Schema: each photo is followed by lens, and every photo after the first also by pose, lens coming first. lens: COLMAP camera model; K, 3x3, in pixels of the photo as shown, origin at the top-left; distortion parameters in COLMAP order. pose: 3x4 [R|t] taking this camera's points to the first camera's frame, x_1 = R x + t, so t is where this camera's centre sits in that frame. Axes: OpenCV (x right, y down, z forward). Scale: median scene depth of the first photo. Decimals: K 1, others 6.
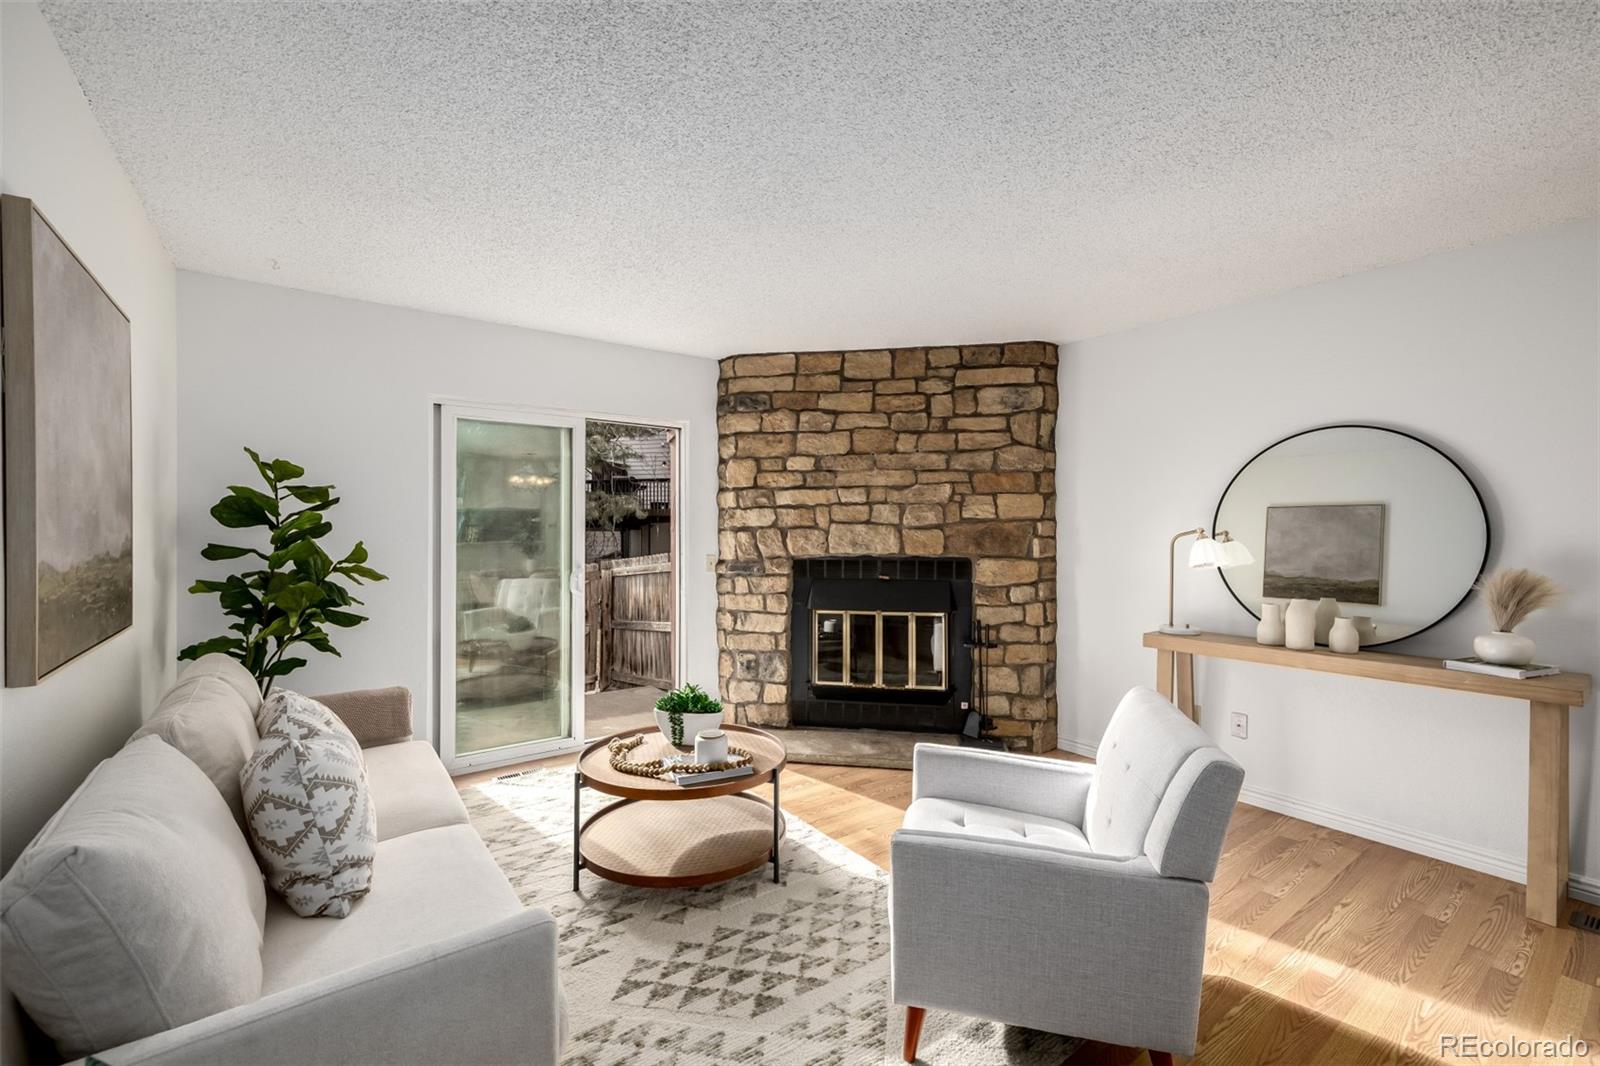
lens RADIAL K [[676.8, 0, 794.1], [0, 676.8, 526.1], [0, 0, 1]] dist [-0.003218, 0.000559]
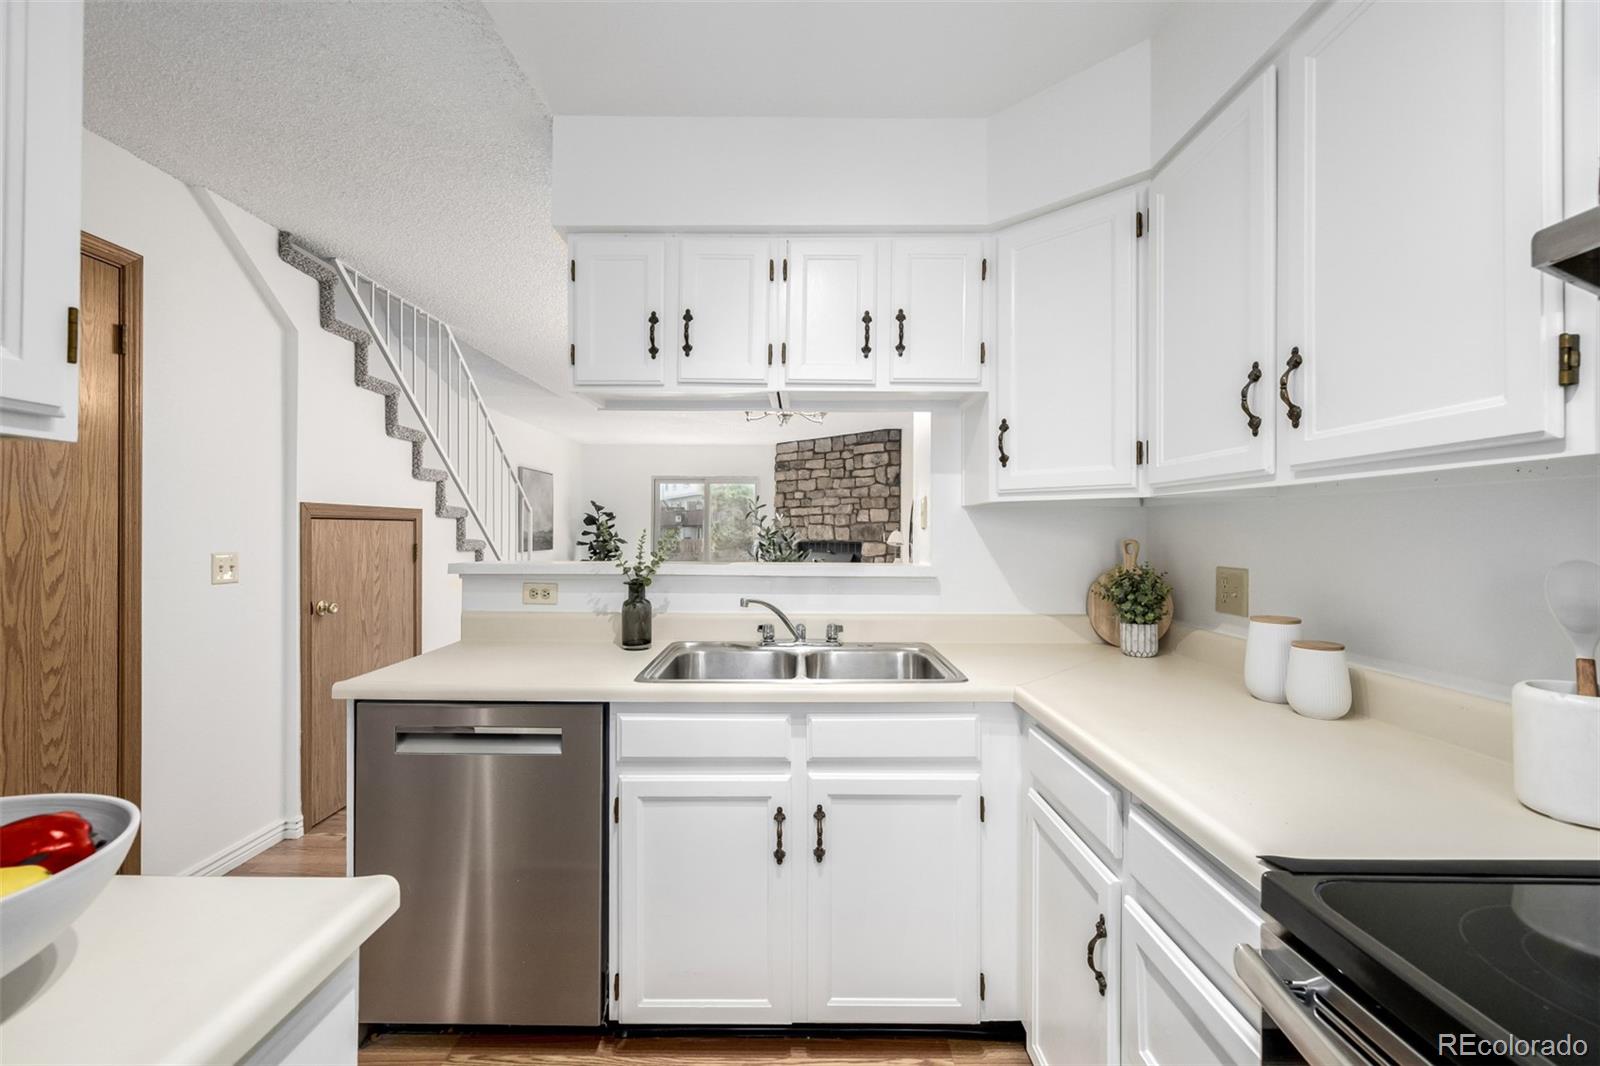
lens RADIAL K [[676.8, 0, 791.7], [0, 676.8, 535.7], [0, 0, 1]] dist [-0.003218, 0.000559]
pose [[0.802334, 0.007299, -0.596831, 1.265687], [-0.003756, 0.999967, 0.007180, 0.015768], [0.596863, -0.003519, 0.802335, -0.682467]]
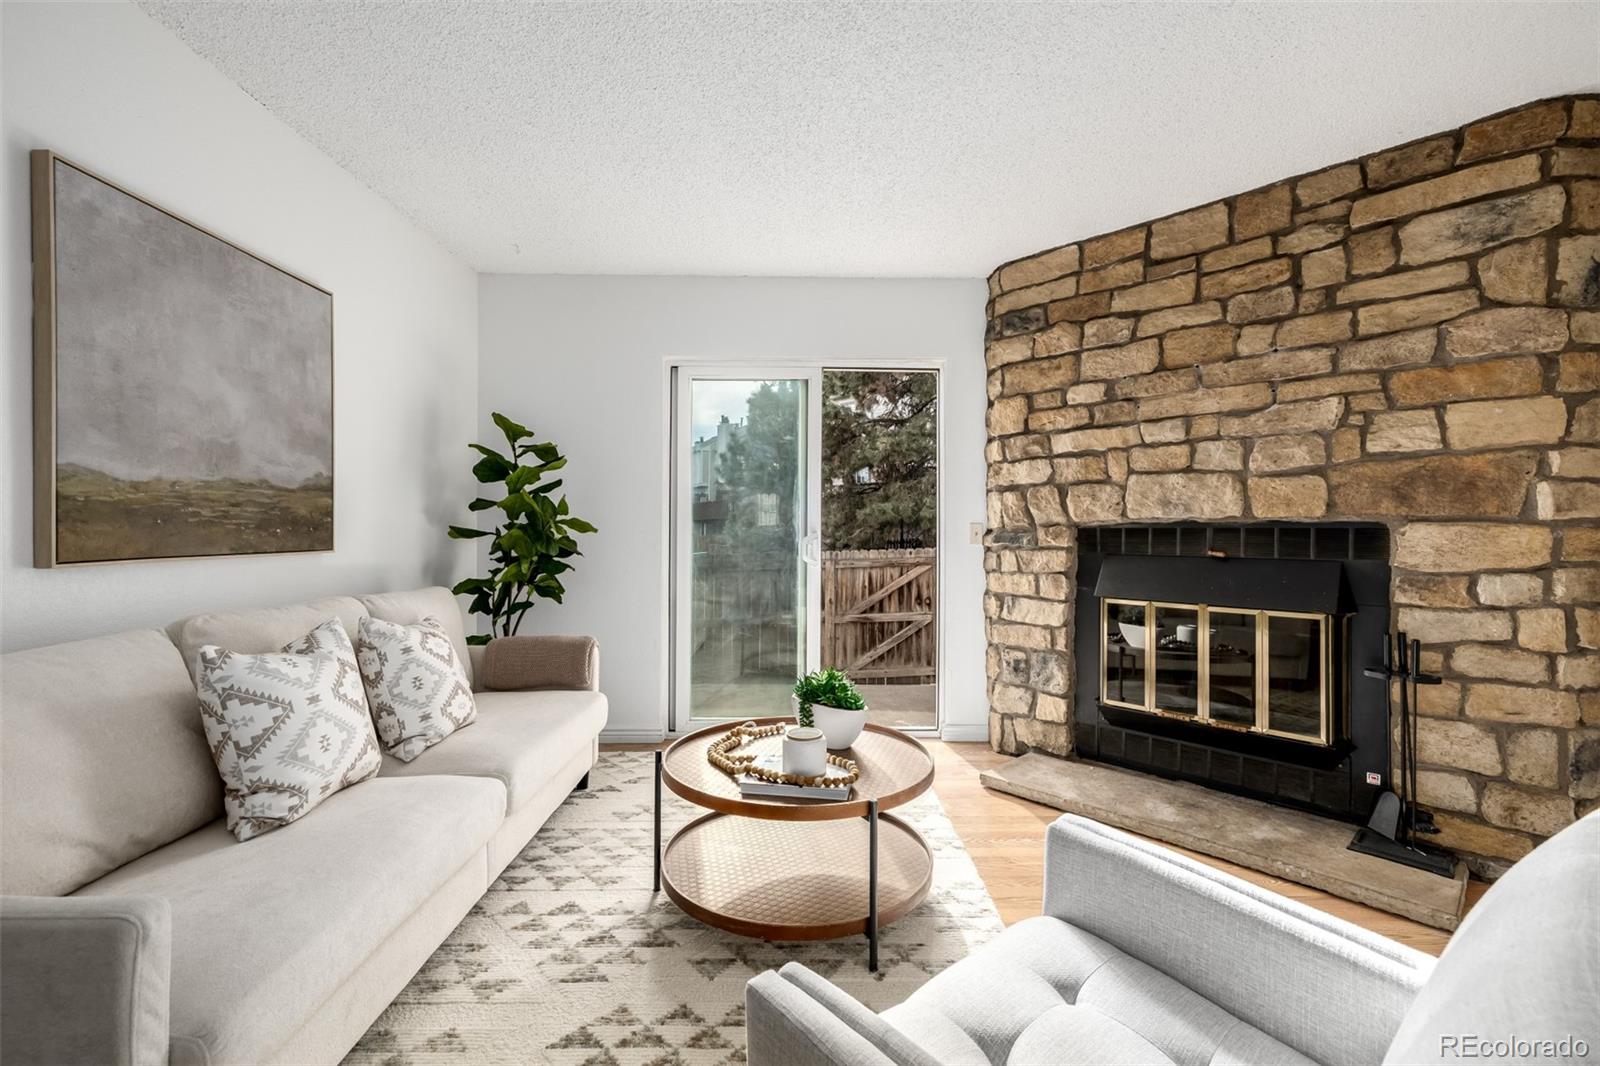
lens RADIAL K [[676.8, 0, 808.9], [0, 676.8, 525.6], [0, 0, 1]] dist [-0.003218, 0.000559]
pose [[0.817195, -0.000283, -0.576361, 0.191727], [-0.001222, 0.999997, -0.002223, 0.051710], [0.576360, 0.002521, 0.817192, 0.252427]]
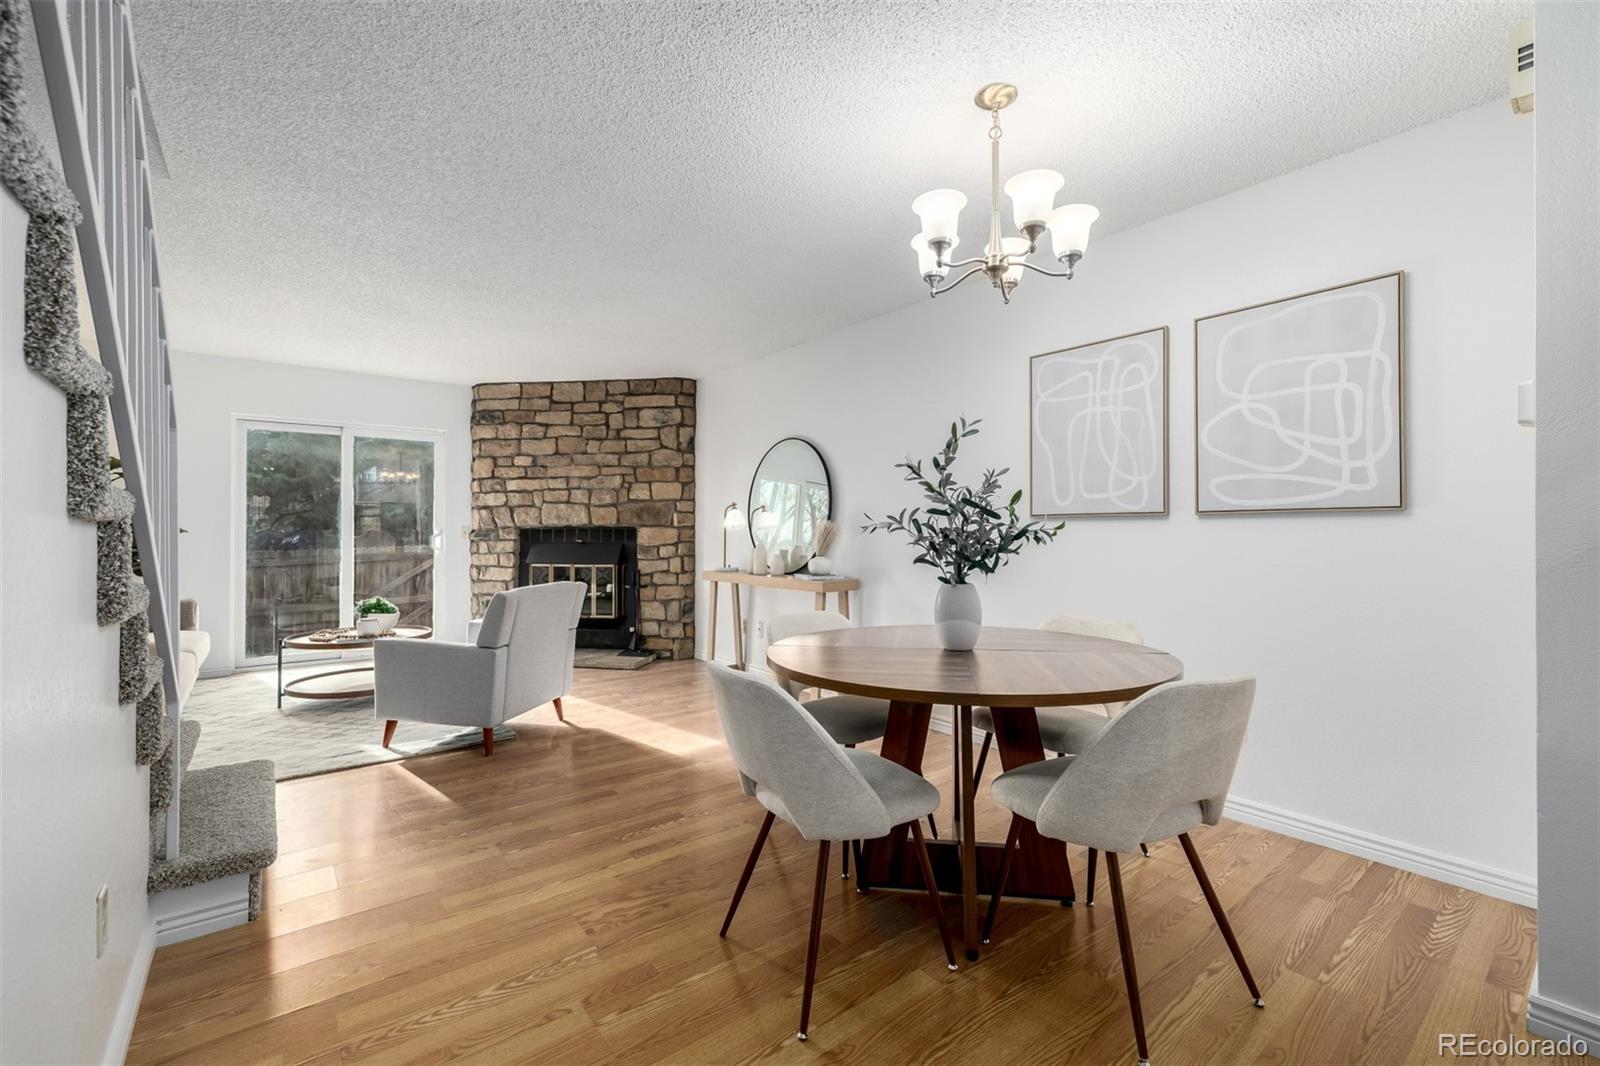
lens RADIAL K [[676.8, 0, 798.4], [0, 676.8, 529.2], [0, 0, 1]] dist [-0.003218, 0.000559]
pose [[0.999233, 0.001038, 0.039132, 0.552616], [-0.000983, 0.999999, -0.001425, 0.054015], [-0.039134, 0.001385, 0.999233, -0.454860]]
